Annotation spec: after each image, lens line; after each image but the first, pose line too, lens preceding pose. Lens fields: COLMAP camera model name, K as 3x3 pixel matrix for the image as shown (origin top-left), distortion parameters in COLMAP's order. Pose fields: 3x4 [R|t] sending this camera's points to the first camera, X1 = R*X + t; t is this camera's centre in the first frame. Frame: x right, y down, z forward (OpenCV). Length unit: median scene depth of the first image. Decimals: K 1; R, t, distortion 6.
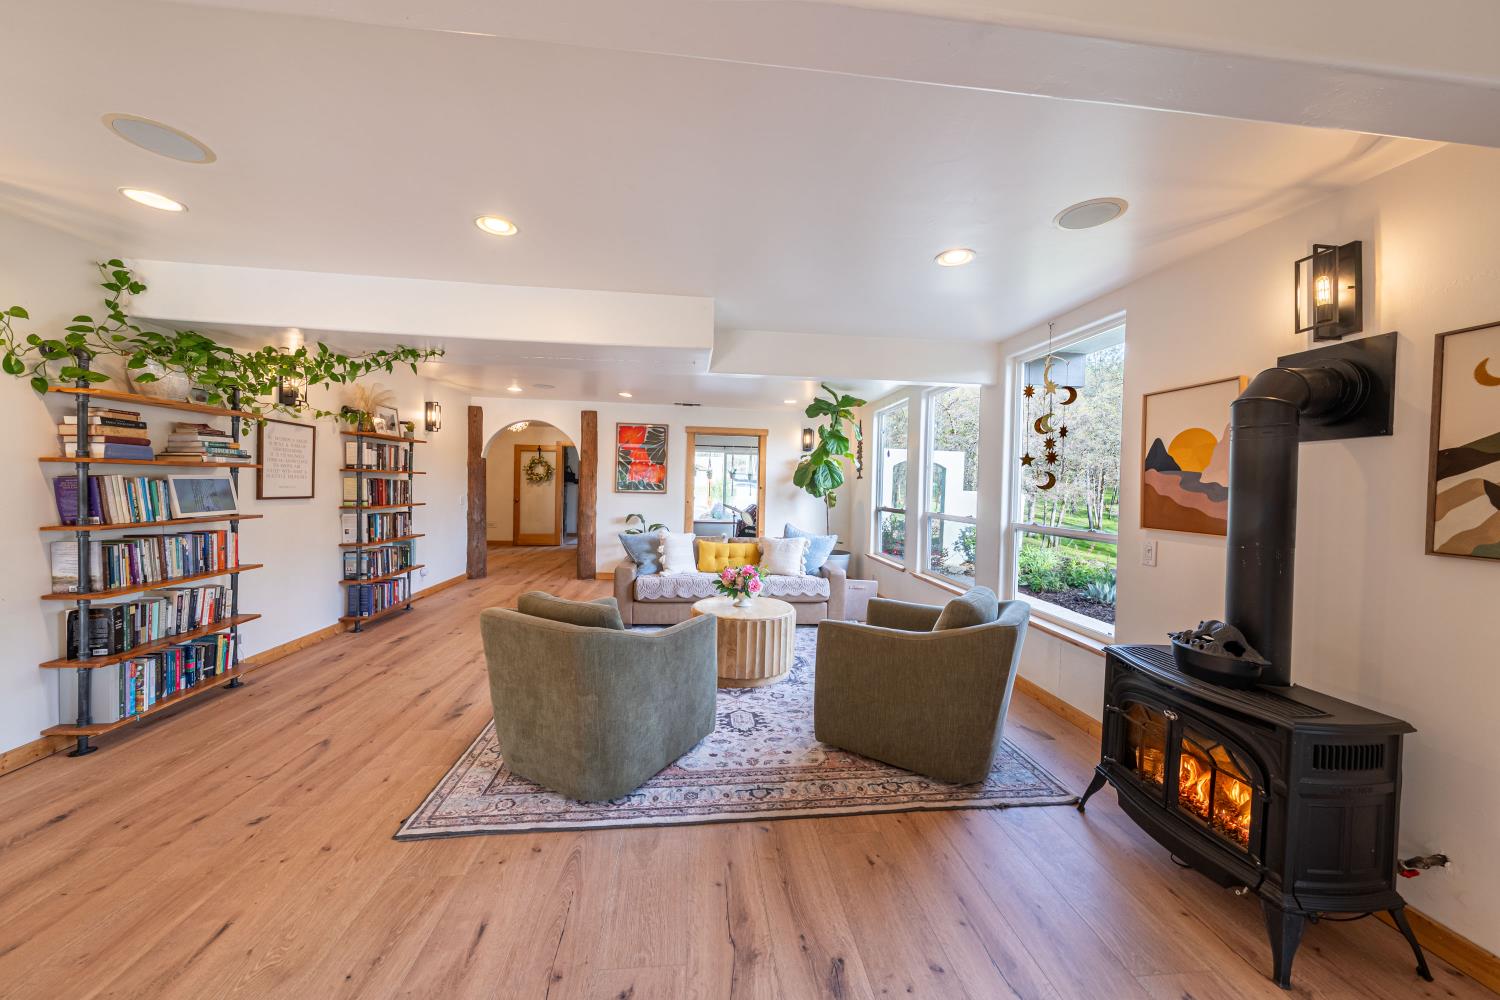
lens RADIAL K [[516.3, 0, 748.1], [0, 516.3, 494.5], [0, 0, 1]] dist [-0.003044, -0.000196]
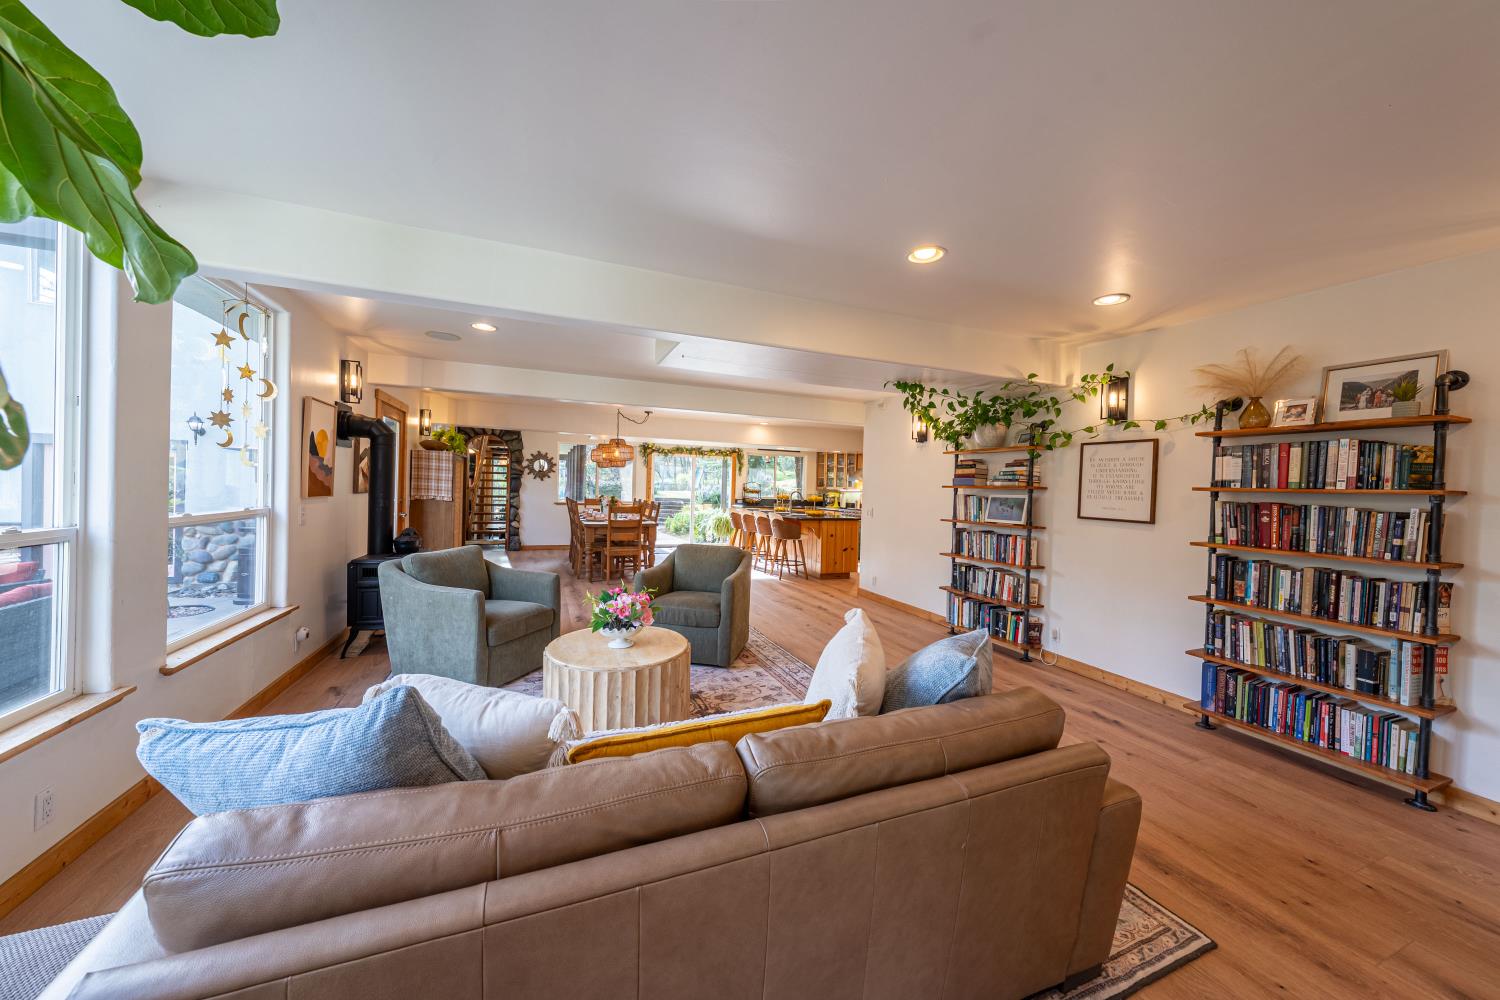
lens RADIAL K [[516.3, 0, 748.1], [0, 516.3, 494.5], [0, 0, 1]] dist [-0.003044, -0.000196]
pose [[-0.958392, -0.046469, -0.281649, 0.041311], [-0.055610, 0.998151, 0.024545, -0.034725], [0.279988, 0.039186, -0.959203, 2.227690]]
